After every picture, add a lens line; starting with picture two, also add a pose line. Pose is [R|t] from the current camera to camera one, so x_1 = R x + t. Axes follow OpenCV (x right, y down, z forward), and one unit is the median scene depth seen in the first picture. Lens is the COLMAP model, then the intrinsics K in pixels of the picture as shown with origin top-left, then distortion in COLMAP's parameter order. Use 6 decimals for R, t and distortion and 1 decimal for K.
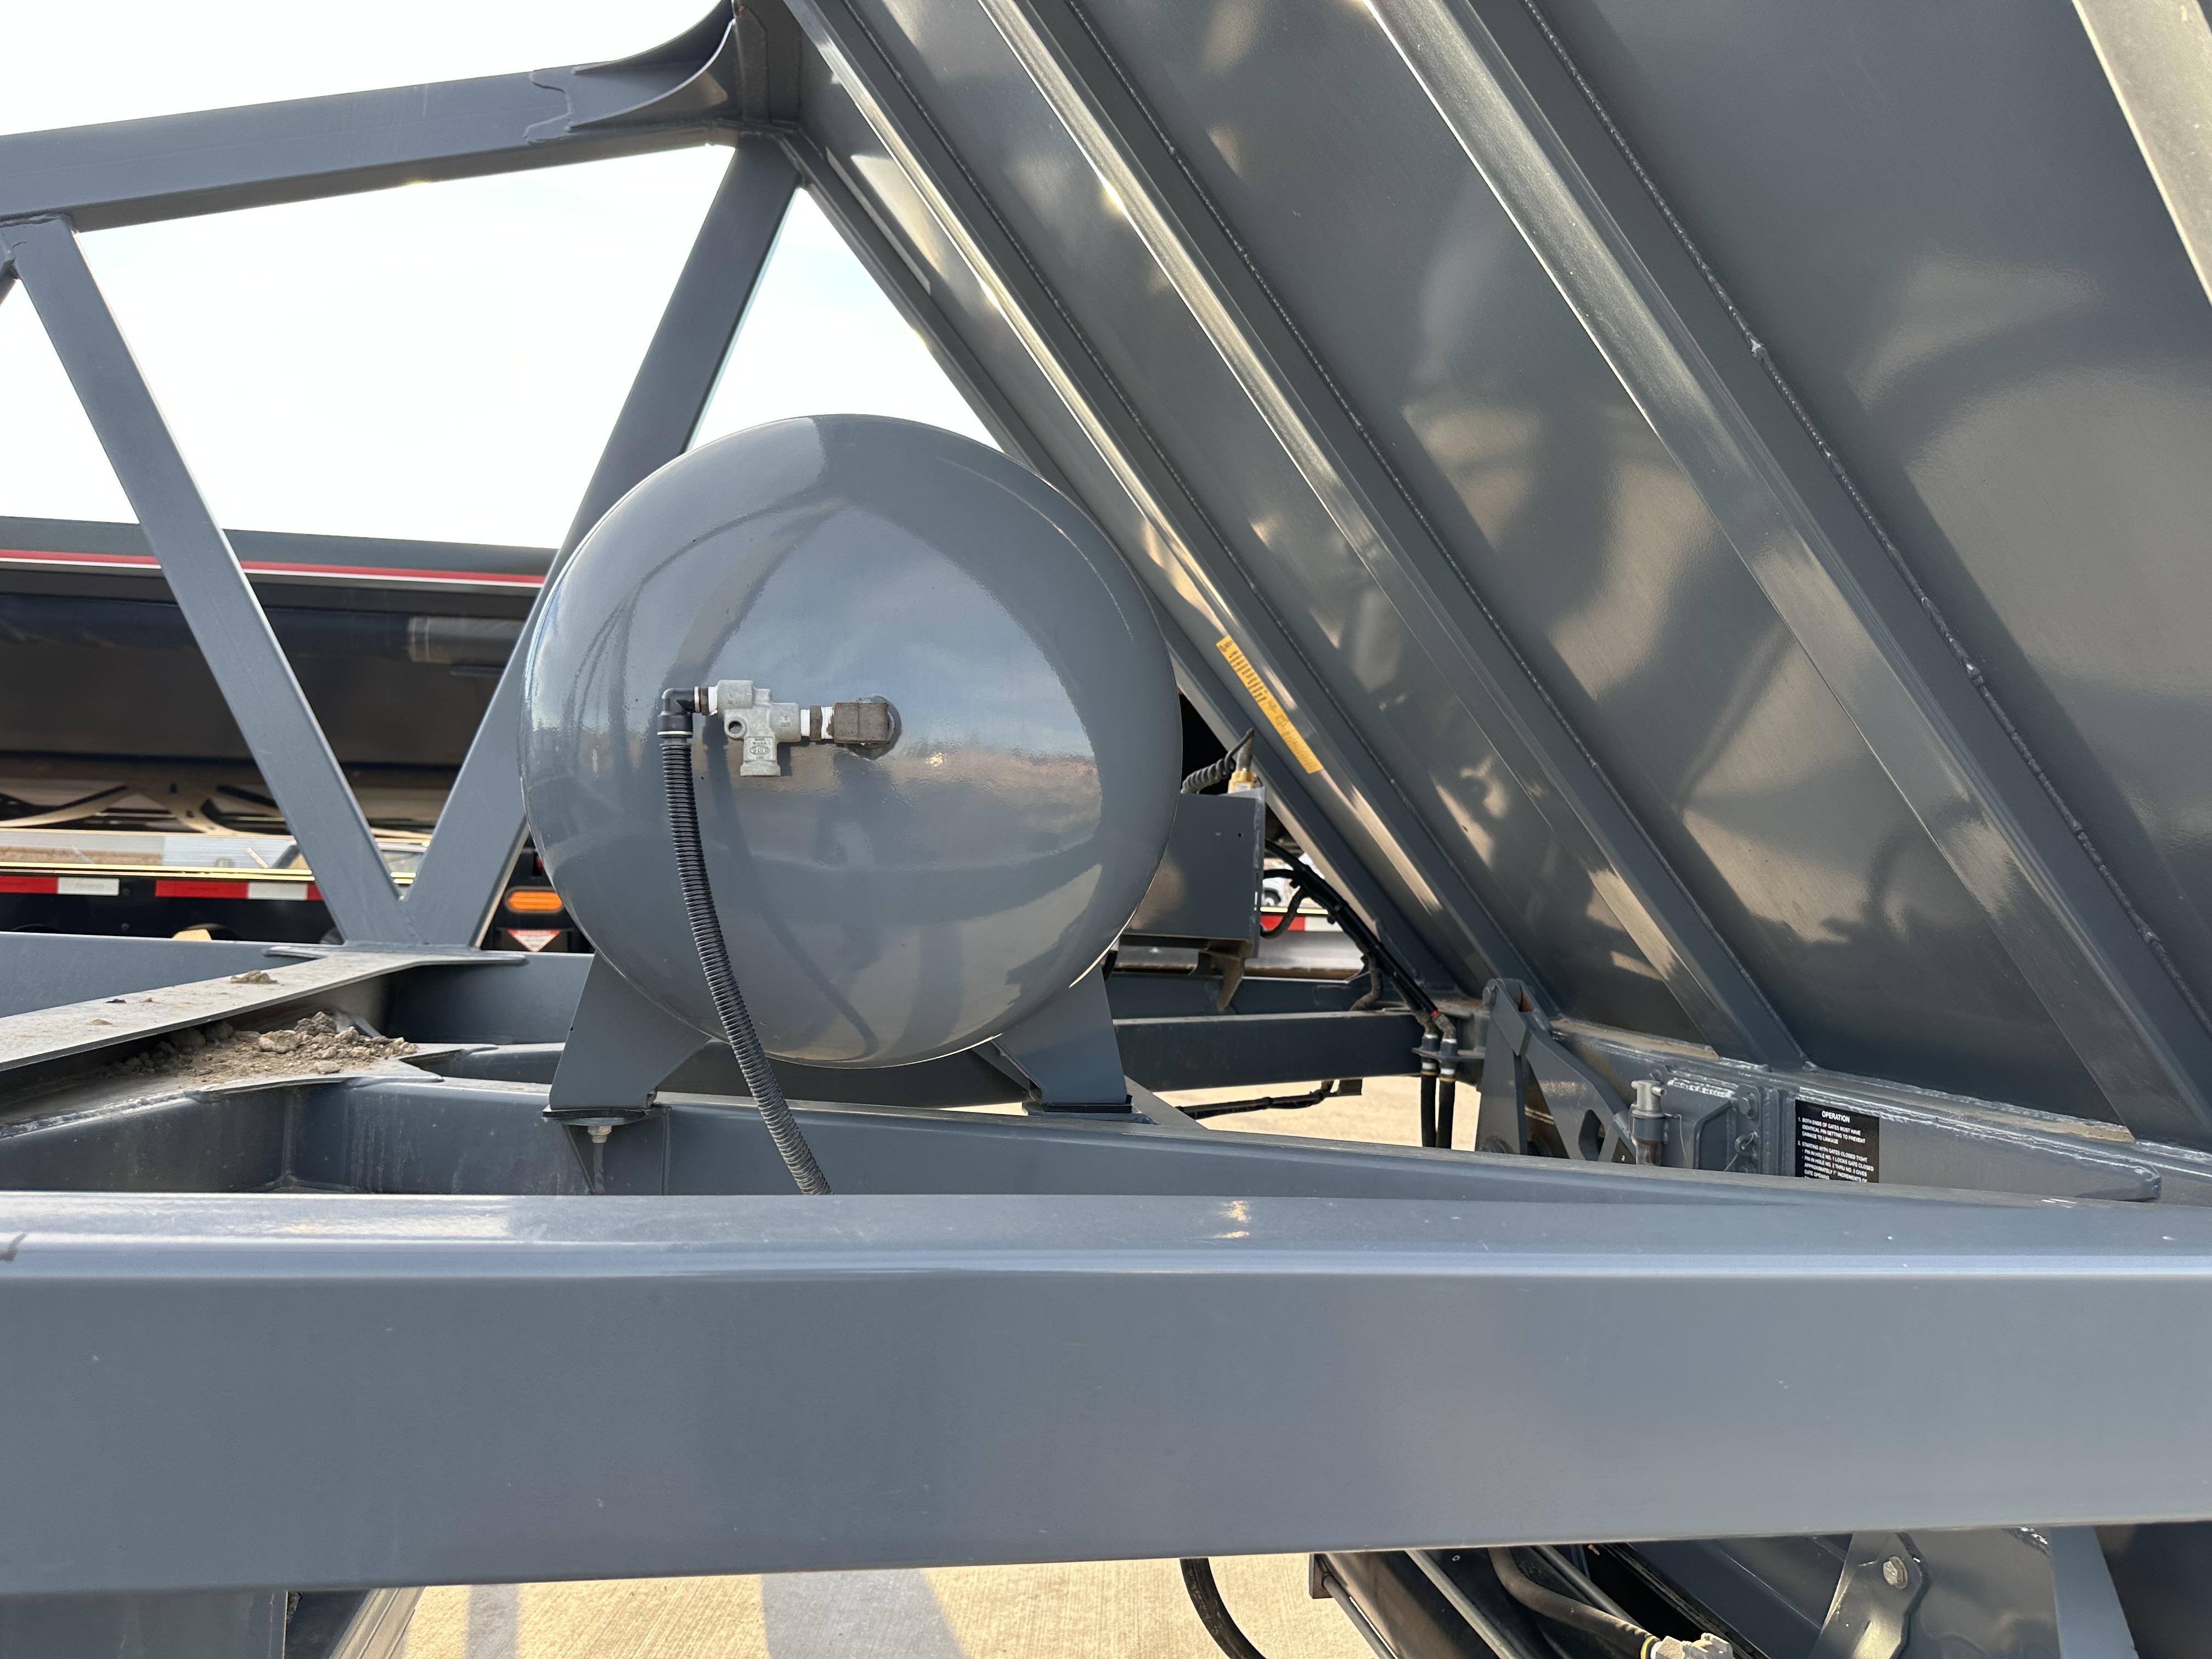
lens RADIAL K [[1545.0, 0, 1106.0], [0, 1545.0, 829.5], [0, 0, 1]] dist [0.062338, -0.087741]
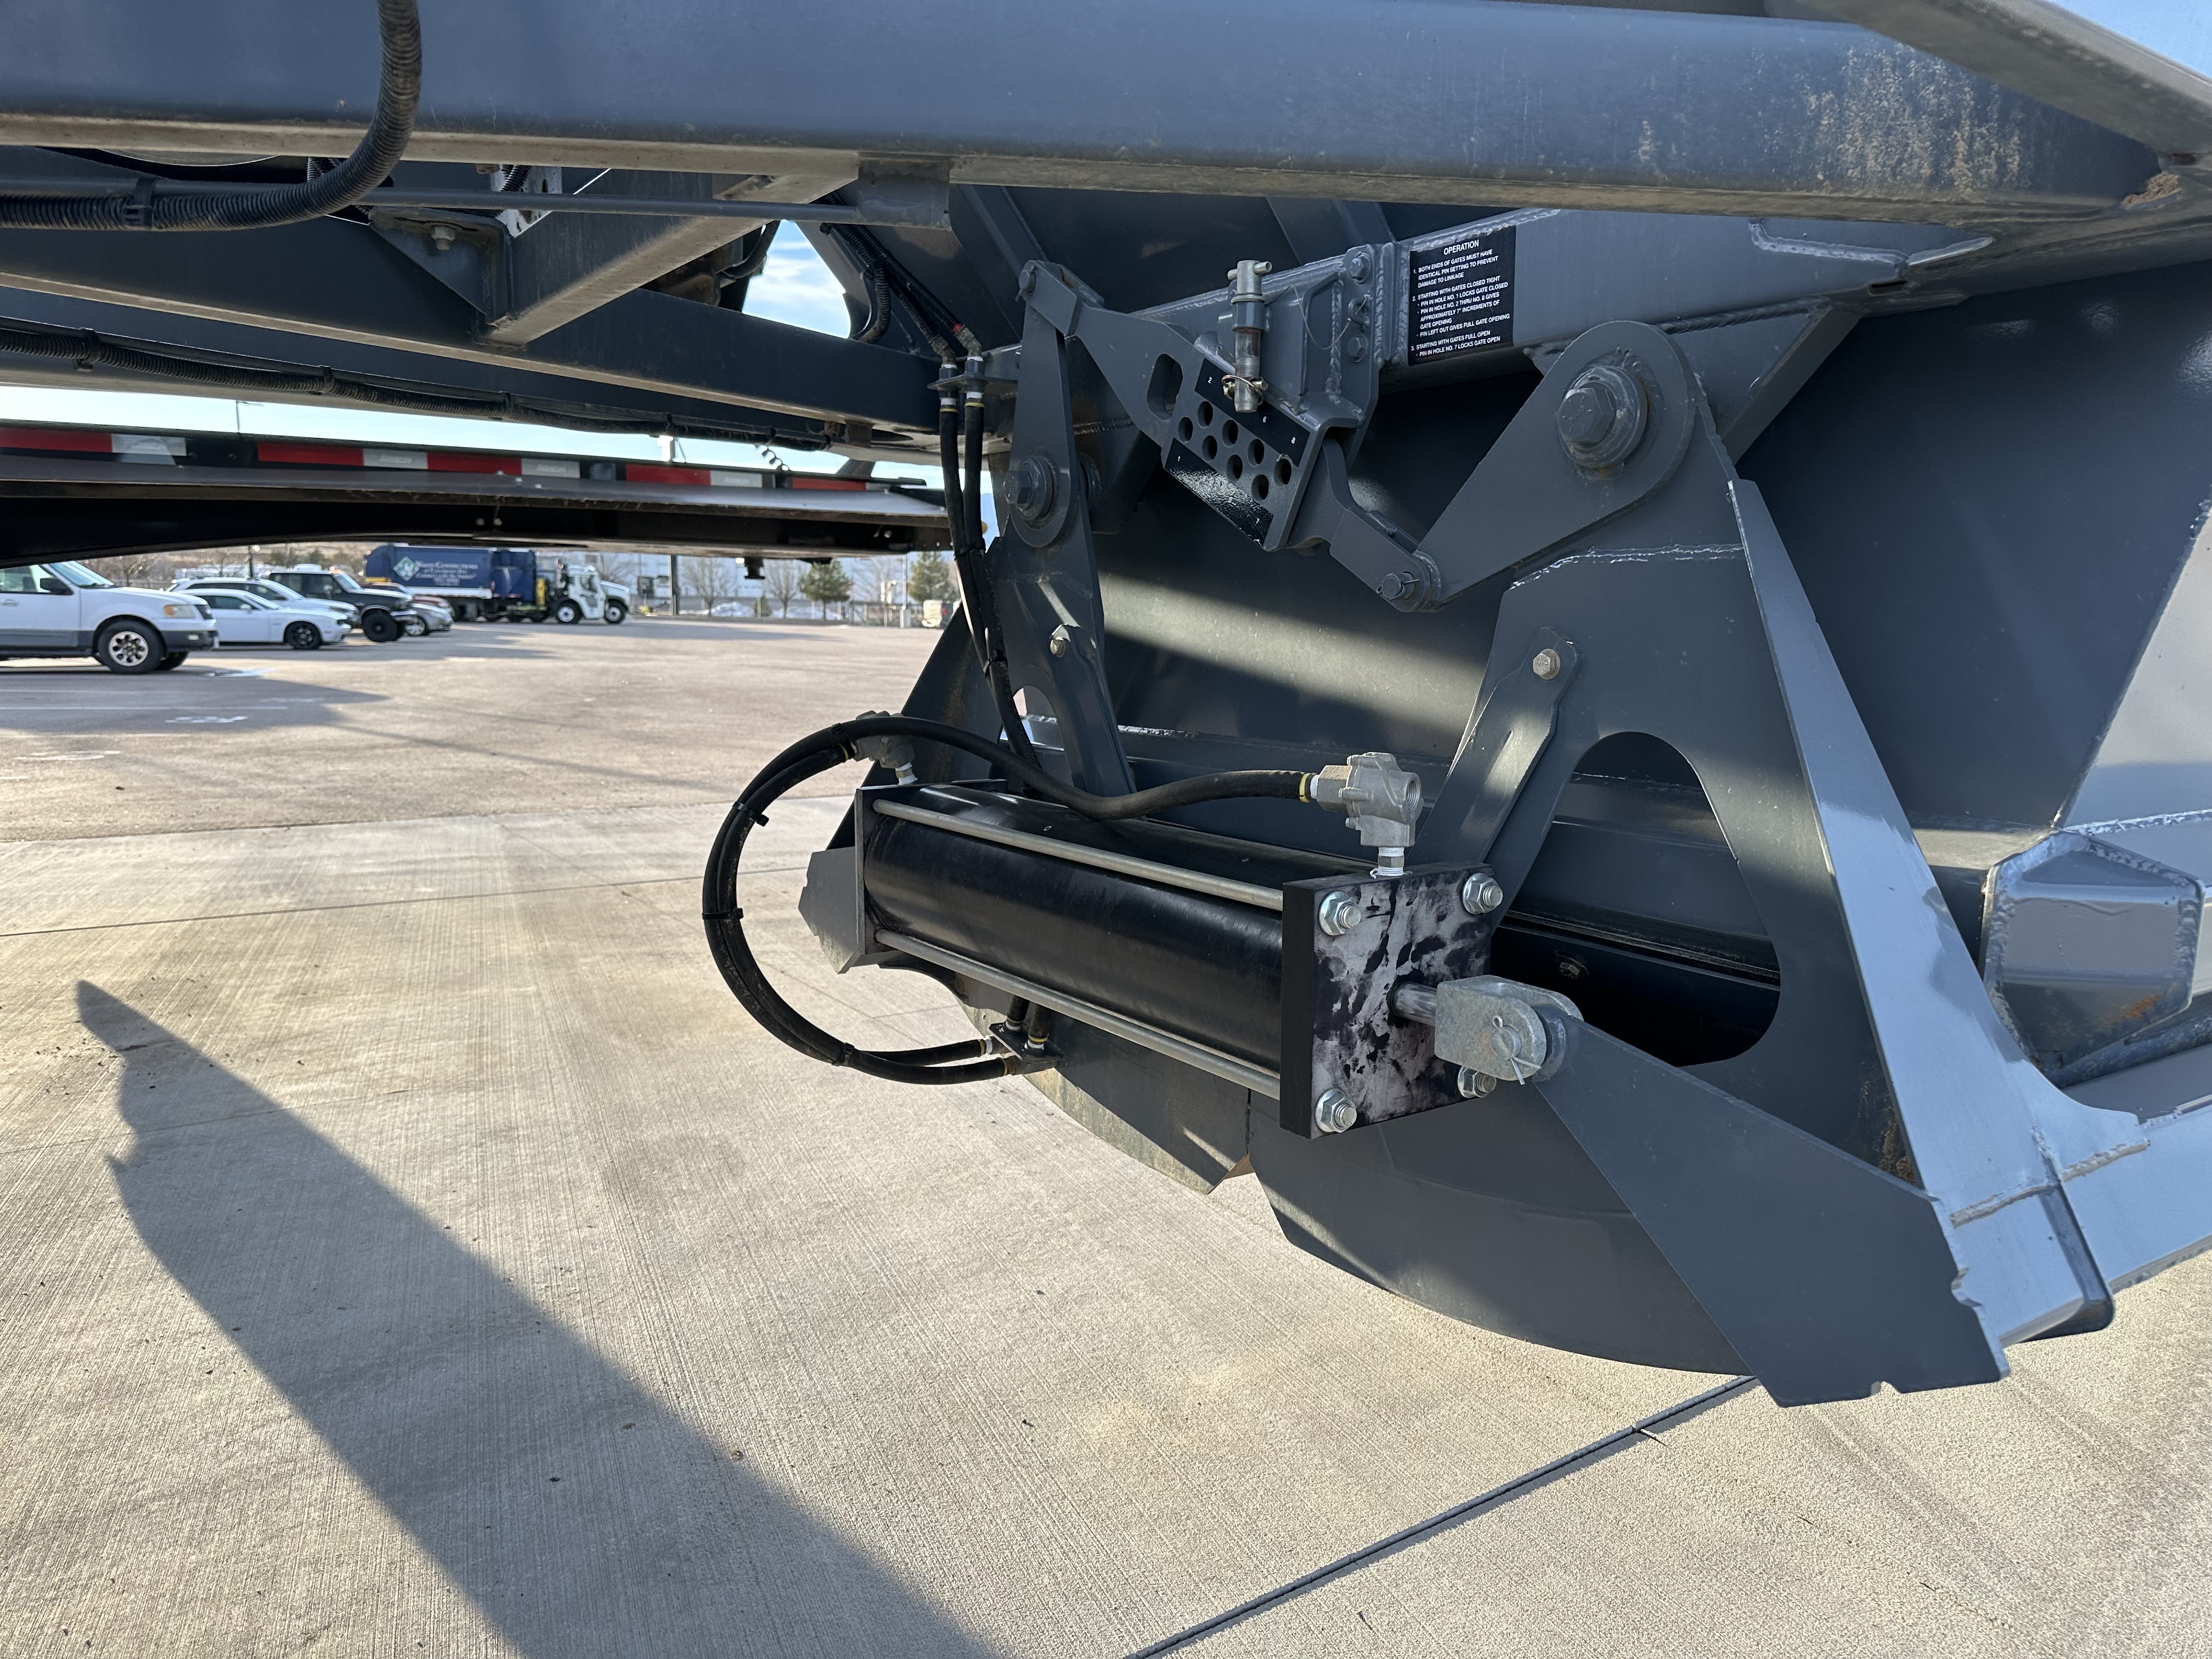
lens RADIAL K [[1545.0, 0, 1106.0], [0, 1545.0, 829.5], [0, 0, 1]] dist [0.062338, -0.087741]
pose [[0.915799, -0.085460, 0.392440, -0.056045], [0.012541, 0.982708, 0.184736, 0.167913], [-0.401442, -0.164259, 0.901035, 0.094417]]
